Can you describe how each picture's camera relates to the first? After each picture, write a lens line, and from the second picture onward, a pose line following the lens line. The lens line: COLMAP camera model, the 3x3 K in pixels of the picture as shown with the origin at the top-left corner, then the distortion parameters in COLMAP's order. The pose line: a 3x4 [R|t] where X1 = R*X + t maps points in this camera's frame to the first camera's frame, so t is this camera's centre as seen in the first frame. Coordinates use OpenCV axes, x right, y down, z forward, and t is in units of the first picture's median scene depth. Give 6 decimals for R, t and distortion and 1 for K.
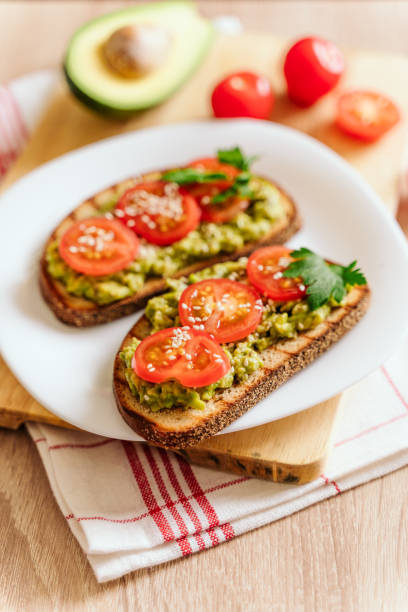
lens RADIAL K [[1307.9, 0, 206.7], [0, 1307.9, 306.9], [0, 0, 1]] dist [0.044735, 0.000000]
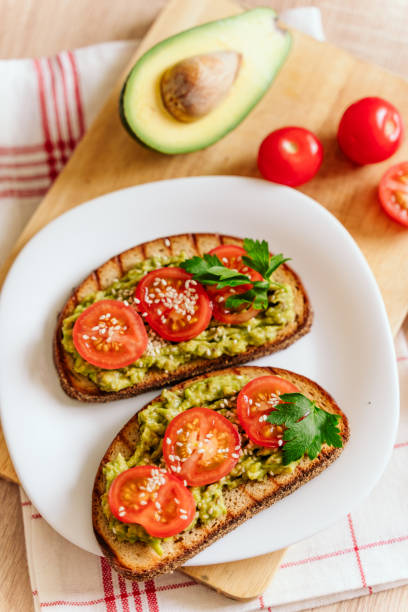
lens RADIAL K [[1157.0, 0, 205.6], [0, 1157.0, 301.7], [0, 0, 1]] dist [0.075519, 0.000000]
pose [[0.976000, 0.215290, -0.032784, 0.019331], [-0.185027, 0.899188, 0.396518, -0.485084], [0.114845, -0.380936, 0.917441, 0.166594]]
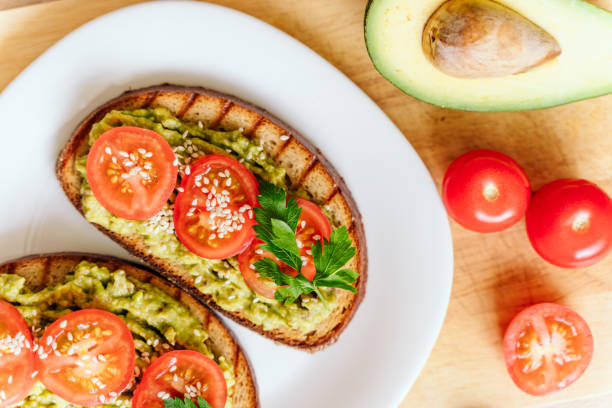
lens RADIAL K [[1157.0, 0, 302.9], [0, 1157.0, 204.3], [0, 0, 1]] dist [0.075519, 0.000000]
pose [[0.442123, 0.896078, 0.039657, -0.048005], [-0.681430, 0.306809, 0.664471, -0.639232], [0.583251, -0.320801, 0.746261, 0.537868]]
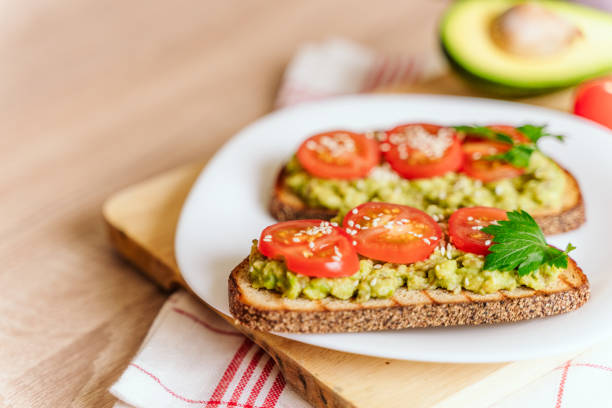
lens RADIAL K [[1307.9, 0, 305.3], [0, 1307.9, 205.8], [0, 0, 1]] dist [0.044735, 0.000000]
pose [[0.809152, 0.310384, -0.498933, 0.389327], [-0.428969, 0.892313, -0.140584, 0.132524], [0.401569, 0.327781, 0.855162, 0.232186]]
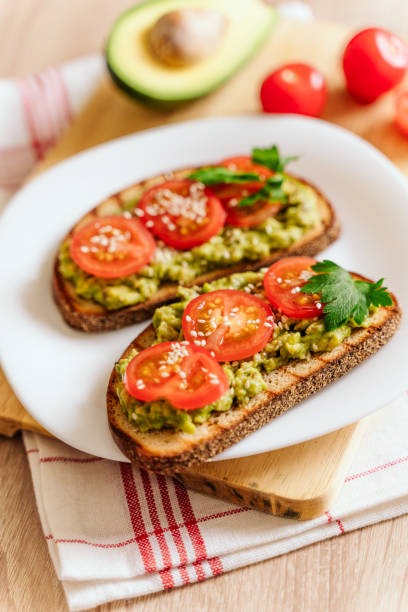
lens RADIAL K [[1307.9, 0, 200.8], [0, 1307.9, 302.1], [0, 0, 1]] dist [0.044735, 0.000000]
pose [[0.990253, 0.056398, -0.127347, 0.107896], [-0.054428, 0.998339, 0.018902, -0.029844], [0.128202, -0.011787, 0.991678, 0.082774]]
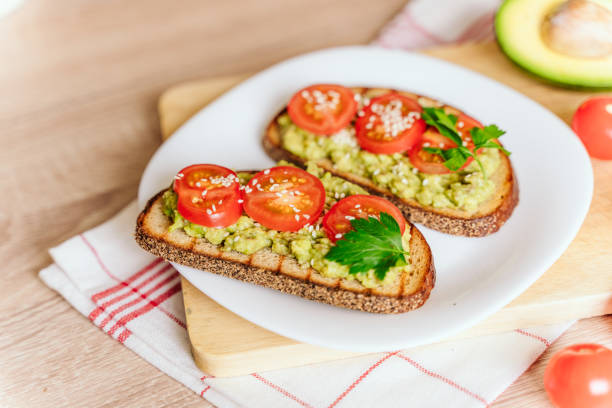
lens RADIAL K [[1157.0, 0, 308.2], [0, 1157.0, 198.8], [0, 0, 1]] dist [0.075519, 0.000000]
pose [[0.429083, 0.610178, -0.666011, 0.618536], [-0.631831, 0.729681, 0.261448, -0.244522], [0.645505, 0.308624, 0.698623, 0.380013]]
